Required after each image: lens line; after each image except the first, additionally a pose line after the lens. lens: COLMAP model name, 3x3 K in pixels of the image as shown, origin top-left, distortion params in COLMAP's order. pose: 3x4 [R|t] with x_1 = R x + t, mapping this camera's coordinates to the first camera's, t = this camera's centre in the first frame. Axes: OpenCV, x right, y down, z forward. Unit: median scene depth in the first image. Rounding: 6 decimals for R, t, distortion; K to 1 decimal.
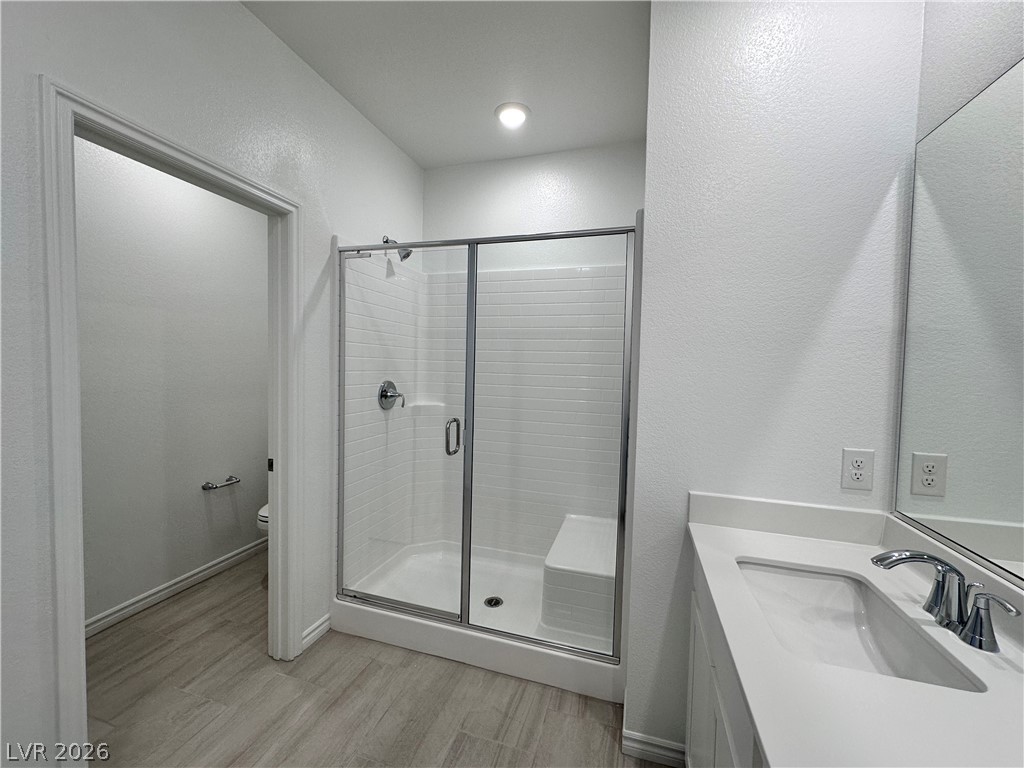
lens RADIAL K [[408.0, 0, 512.2], [0, 408.0, 383.1], [0, 0, 1]] dist [-0.002072, -0.000057]
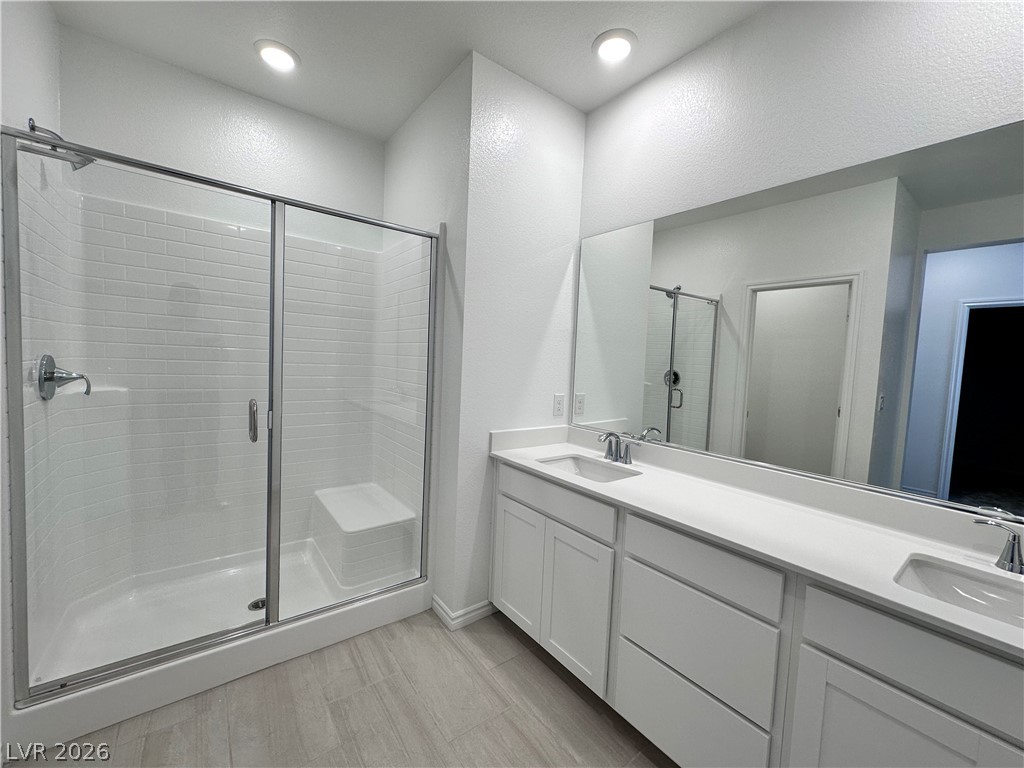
lens RADIAL K [[408.0, 0, 513.1], [0, 408.0, 383.4], [0, 0, 1]] dist [-0.002072, -0.000057]
pose [[0.576520, -0.045213, 0.815831, -0.598354], [0.001226, 0.998515, 0.054470, 0.006705], [-0.817082, -0.030403, 0.575719, 0.064787]]
